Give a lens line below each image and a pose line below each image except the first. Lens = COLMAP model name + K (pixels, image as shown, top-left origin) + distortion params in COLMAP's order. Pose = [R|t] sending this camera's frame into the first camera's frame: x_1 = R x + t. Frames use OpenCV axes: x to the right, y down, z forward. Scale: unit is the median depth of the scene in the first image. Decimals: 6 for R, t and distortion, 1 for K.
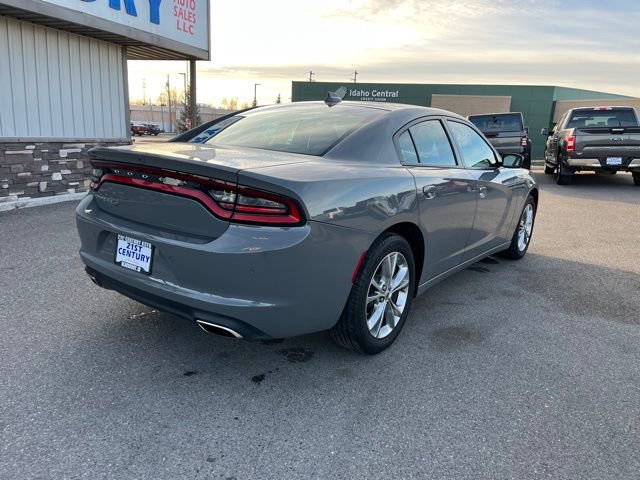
lens RADIAL K [[475.0, 0, 320.0], [0, 475.0, 240.0], [0, 0, 1]] dist [0.080791, -0.112390]
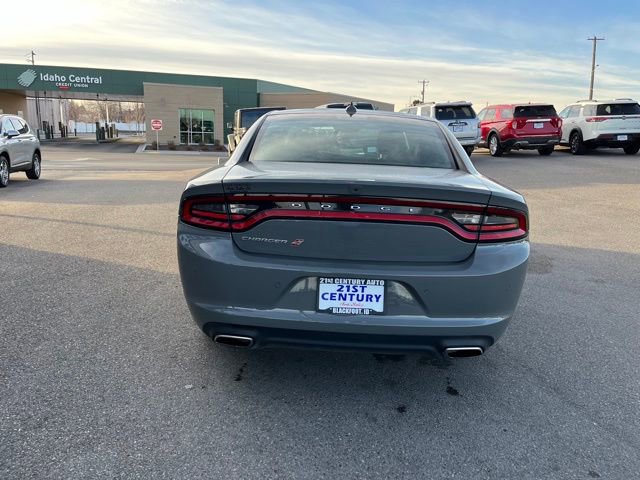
lens RADIAL K [[475.0, 0, 320.0], [0, 475.0, 240.0], [0, 0, 1]] dist [0.080791, -0.112390]
pose [[0.827128, -0.147461, 0.542323, -0.904692], [0.135348, 0.988829, 0.062443, -0.136695], [-0.545473, 0.021754, 0.837846, 0.303235]]
